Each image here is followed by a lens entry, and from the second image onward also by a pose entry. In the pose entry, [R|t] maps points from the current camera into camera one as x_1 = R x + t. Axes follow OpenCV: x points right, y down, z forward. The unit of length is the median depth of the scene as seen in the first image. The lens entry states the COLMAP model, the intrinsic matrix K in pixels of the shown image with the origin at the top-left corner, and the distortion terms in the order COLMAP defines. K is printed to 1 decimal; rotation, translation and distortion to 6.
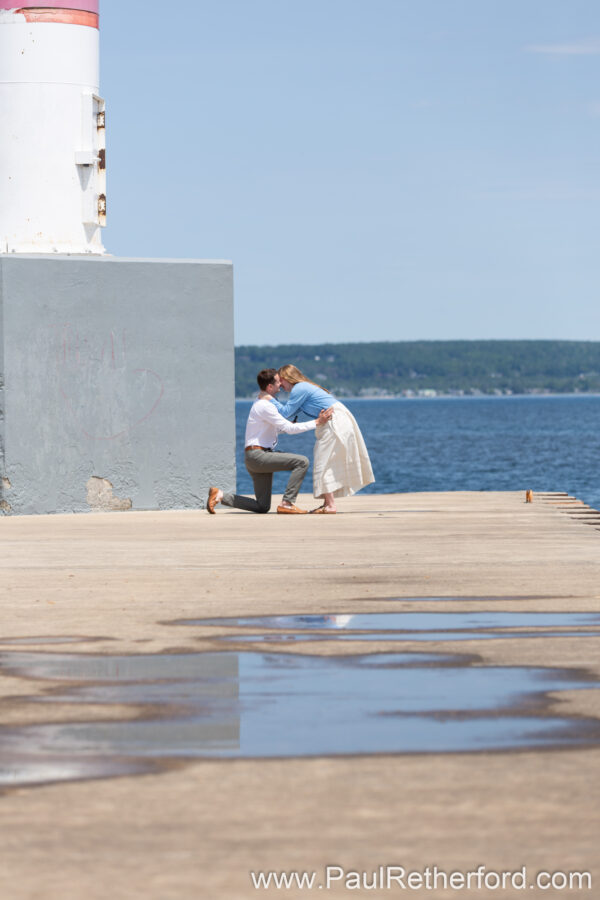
lens RADIAL K [[4473.0, 0, 300.8], [0, 4473.0, 448.9], [0, 0, 1]] dist [-0.076183, 0.000000]
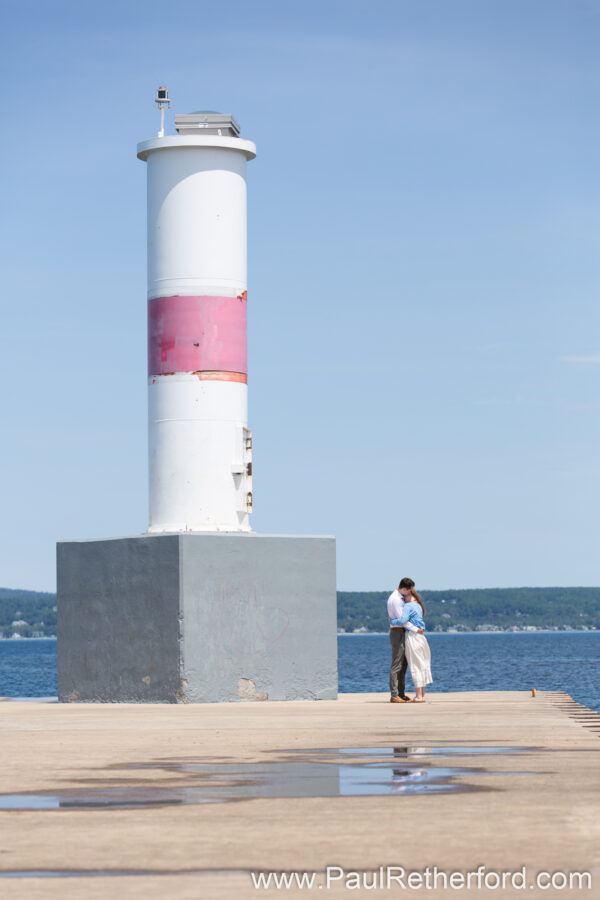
lens RADIAL K [[3483.9, 0, 295.9], [0, 3483.9, 447.1], [0, 0, 1]] dist [0.207185, 0.000000]
pose [[0.999257, -0.001597, -0.038516, 0.017457], [-0.000886, 0.997926, -0.064368, 0.004019], [0.038539, 0.064354, 0.997183, -0.185992]]
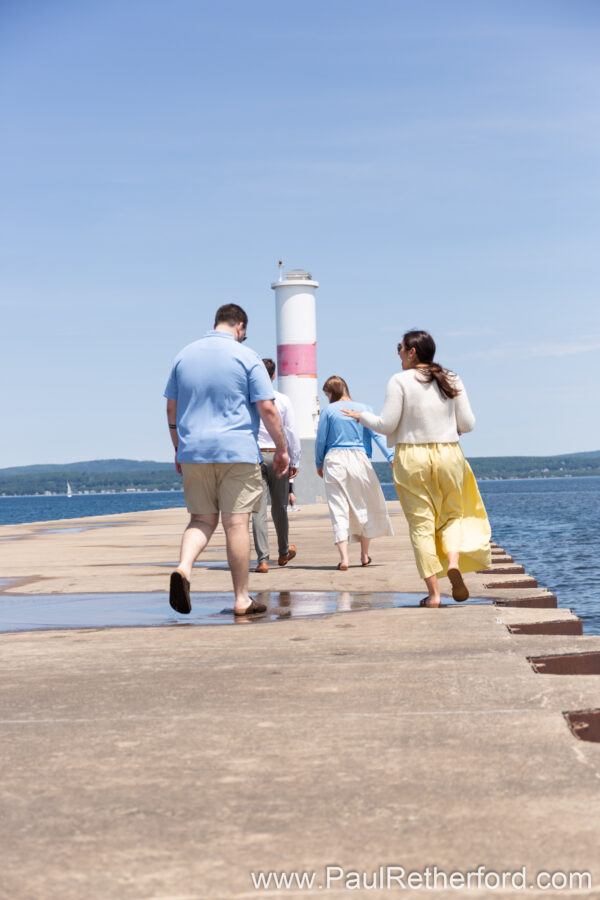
lens RADIAL K [[1878.8, 0, 300.1], [0, 1878.8, 451.2], [0, 0, 1]] dist [-0.051124, 0.000000]
pose [[0.998003, -0.020057, -0.059895, 0.036483], [0.018329, 0.999404, -0.029262, 0.015465], [0.060446, 0.028106, 0.997776, -0.621092]]
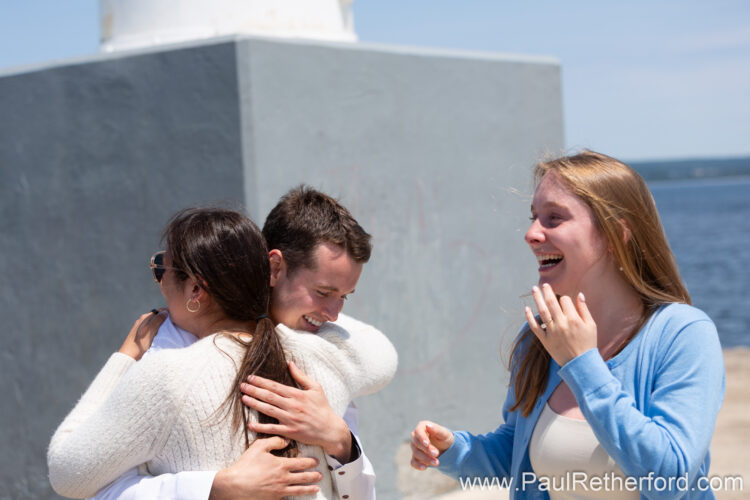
lens RADIAL K [[1736.8, 0, 378.3], [0, 1736.8, 245.9], [0, 0, 1]] dist [0.195024, 0.000000]
pose [[0.983965, -0.046814, 0.172106, -0.085413], [0.045283, 0.998892, 0.012814, -0.020773], [-0.172515, -0.004815, 0.984995, 0.785307]]
